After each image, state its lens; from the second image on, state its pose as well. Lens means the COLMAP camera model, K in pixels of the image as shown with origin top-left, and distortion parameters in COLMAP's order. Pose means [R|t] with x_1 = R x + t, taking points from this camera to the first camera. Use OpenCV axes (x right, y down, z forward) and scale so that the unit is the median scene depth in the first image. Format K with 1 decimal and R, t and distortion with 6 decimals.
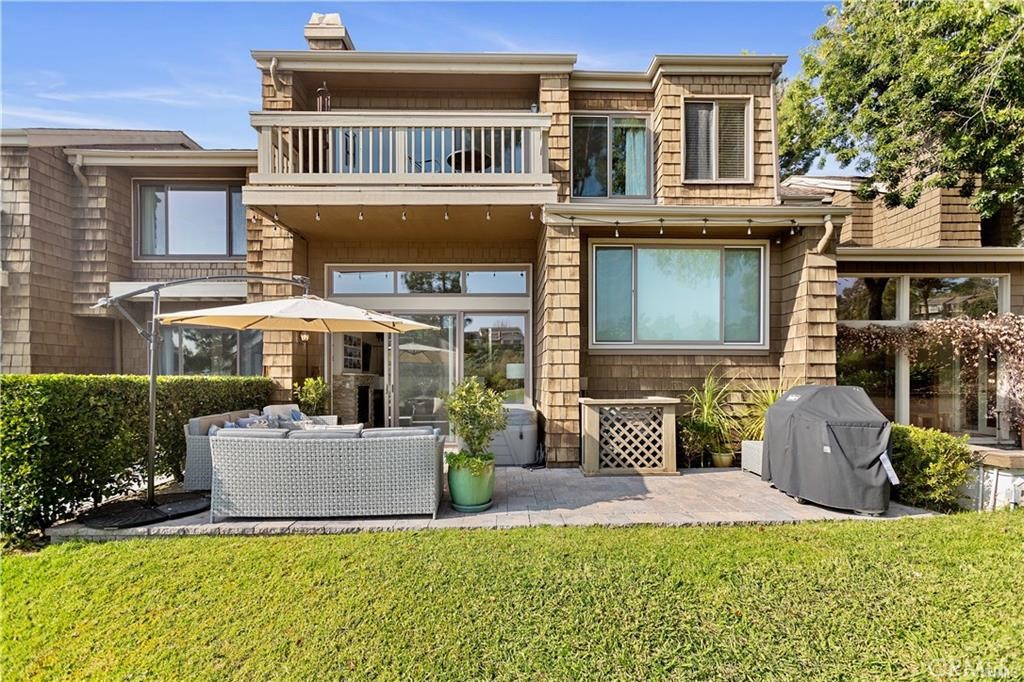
lens RADIAL K [[473.6, 0, 512.2], [0, 473.6, 387.1], [0, 0, 1]] dist [-0.001054, 0.000033]
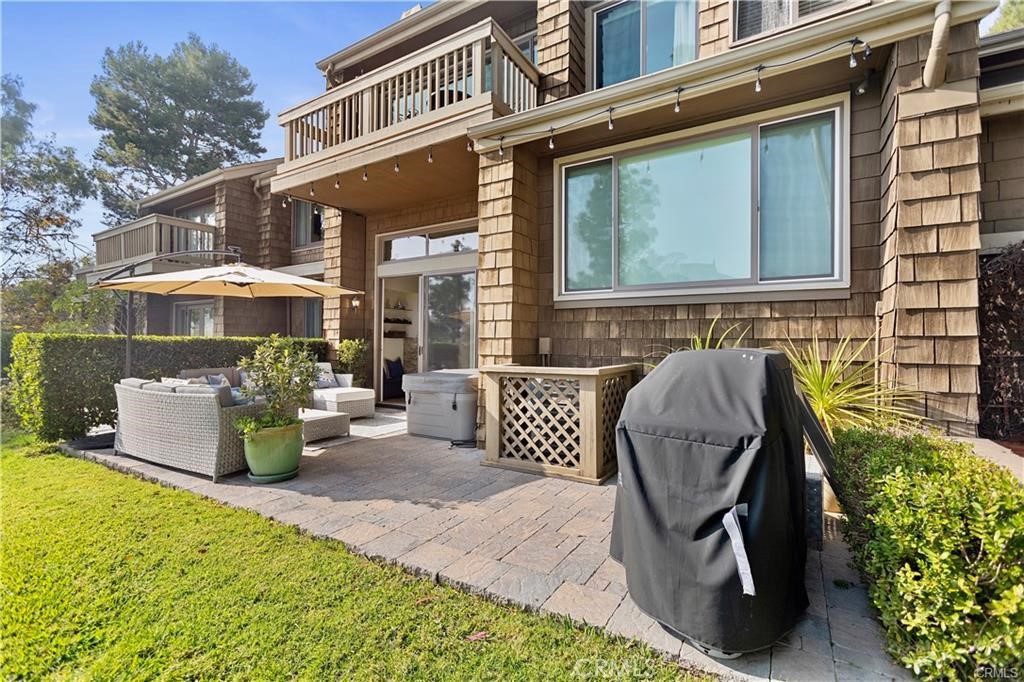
lens RADIAL K [[461.2, 0, 507.9], [0, 461.2, 342.3], [0, 0, 1]] dist [0.000536, 0.000236]
pose [[0.831262, 0.003904, -0.555867, 0.563175], [-0.017957, 0.999642, -0.019831, 0.002226], [0.555591, 0.026466, 0.831034, 0.365415]]
